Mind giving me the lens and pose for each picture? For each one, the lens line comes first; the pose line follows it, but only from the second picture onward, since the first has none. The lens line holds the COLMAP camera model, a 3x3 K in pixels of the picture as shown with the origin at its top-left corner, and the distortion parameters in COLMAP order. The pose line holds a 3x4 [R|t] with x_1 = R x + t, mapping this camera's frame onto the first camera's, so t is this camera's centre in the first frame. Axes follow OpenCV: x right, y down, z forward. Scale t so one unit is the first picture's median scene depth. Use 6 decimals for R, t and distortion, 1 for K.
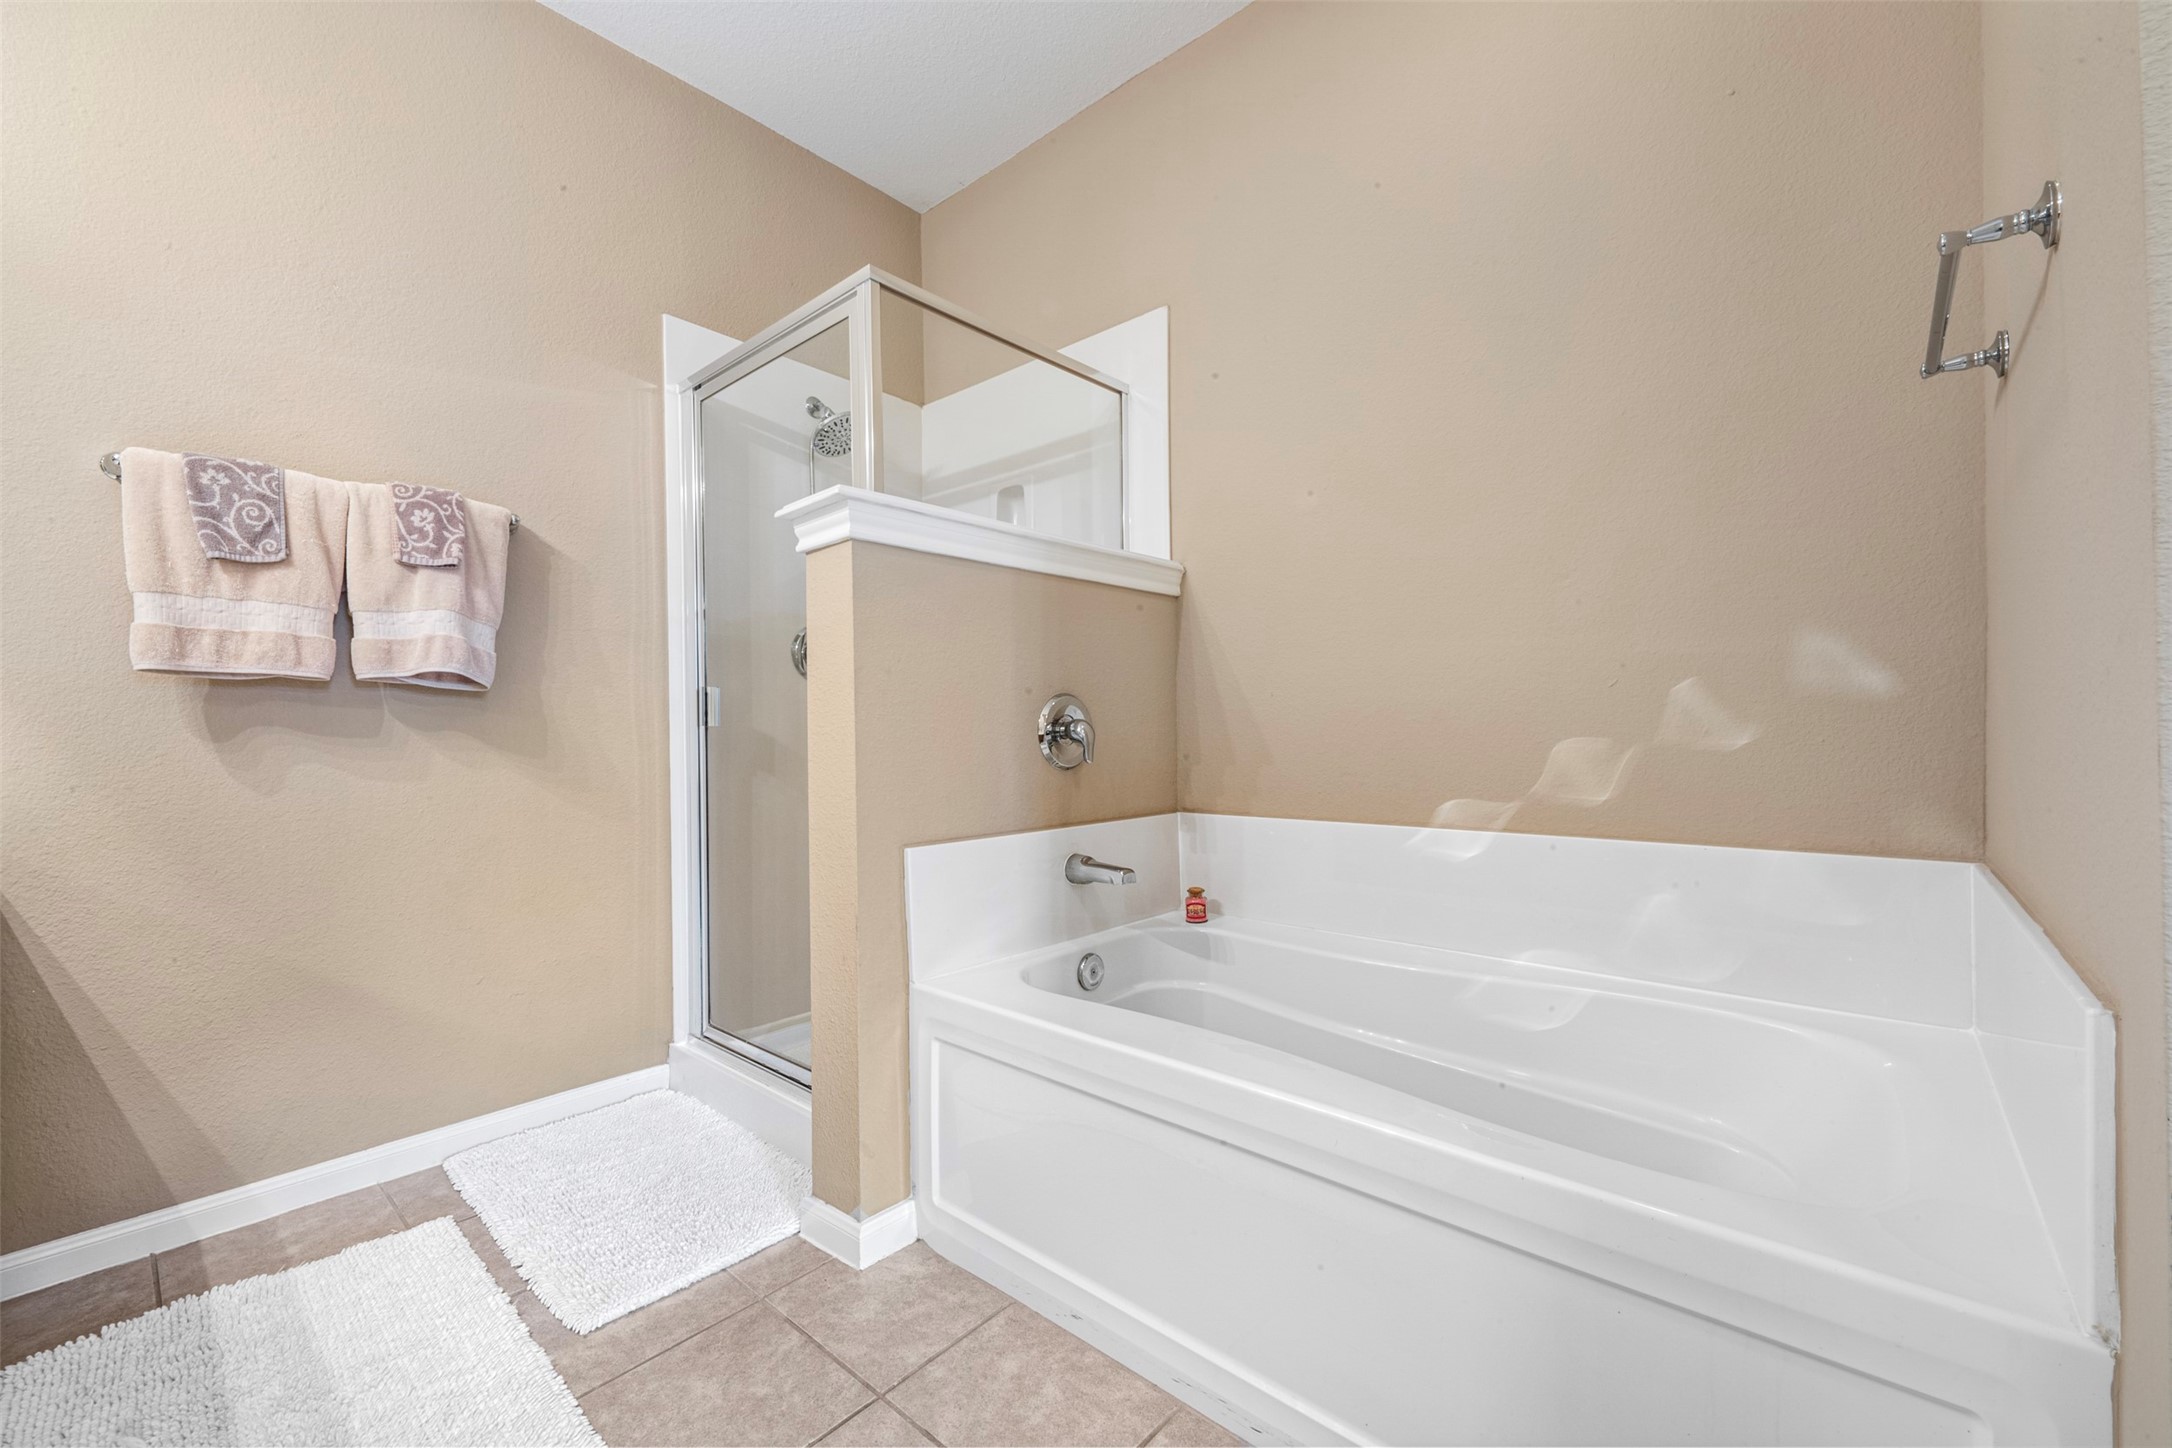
lens RADIAL K [[864.9, 0, 1079.6], [0, 864.9, 733.9], [0, 0, 1]] dist [0.022222, -0.011432]
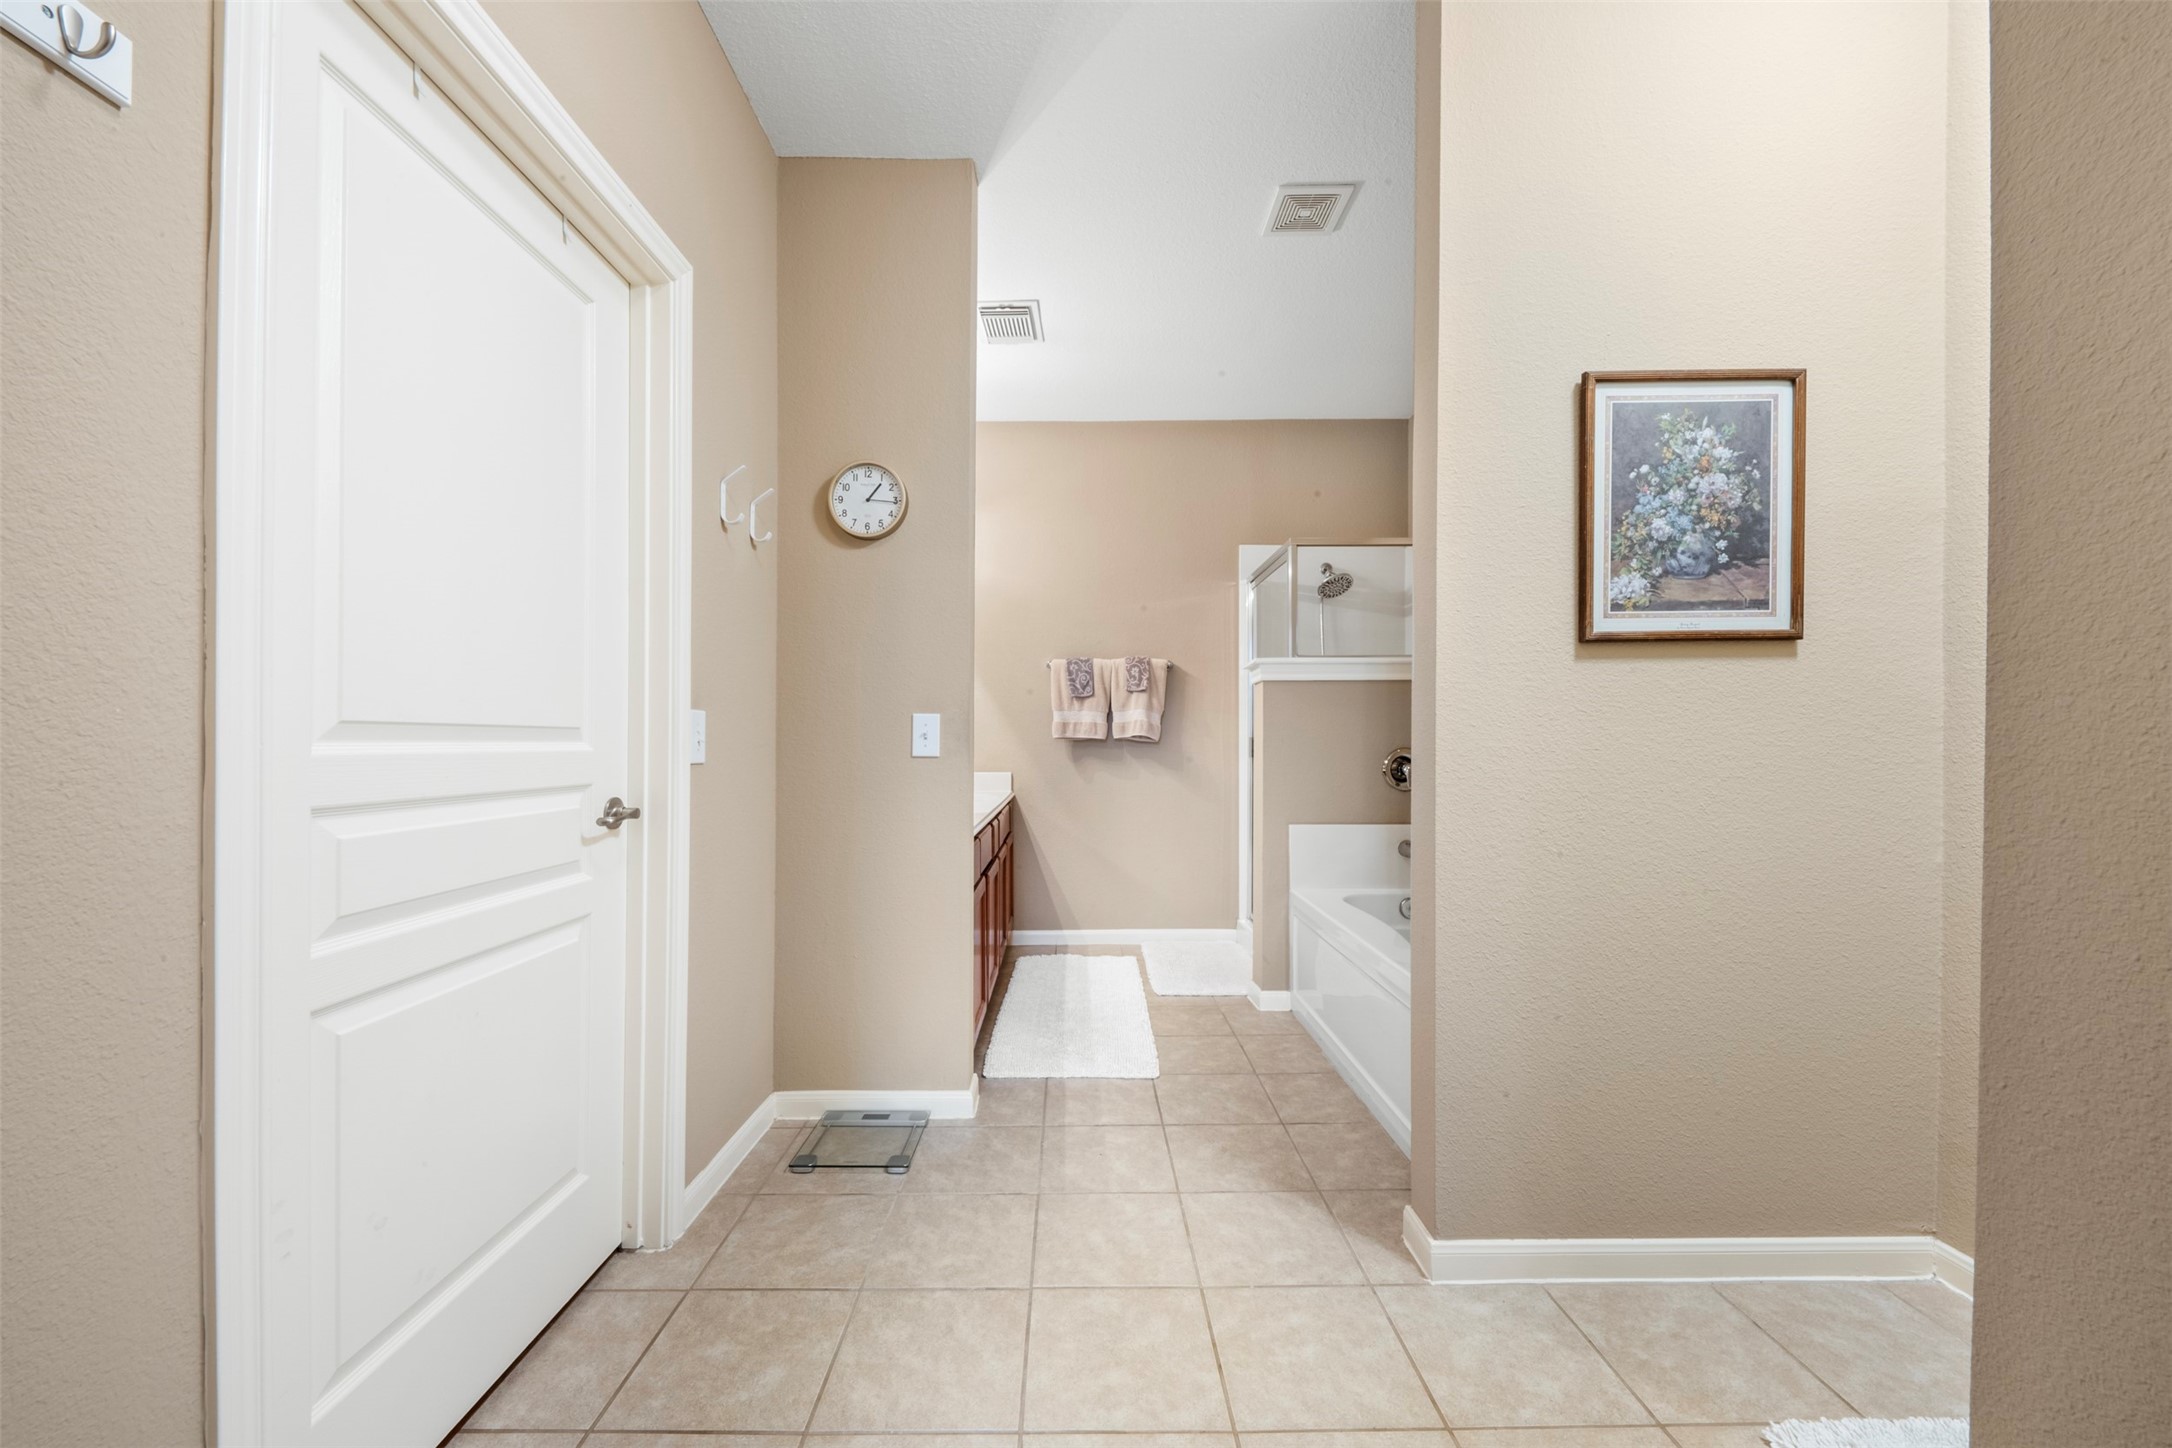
lens RADIAL K [[822.1, 0, 1079.5], [0, 822.1, 720.8], [0, 0, 1]] dist [0.001599, 0.000004]
pose [[0.670882, -0.003932, -0.741554, 0.872966], [-0.006323, 0.999919, -0.011022, -0.089563], [0.741537, 0.012083, 0.670803, -0.667664]]
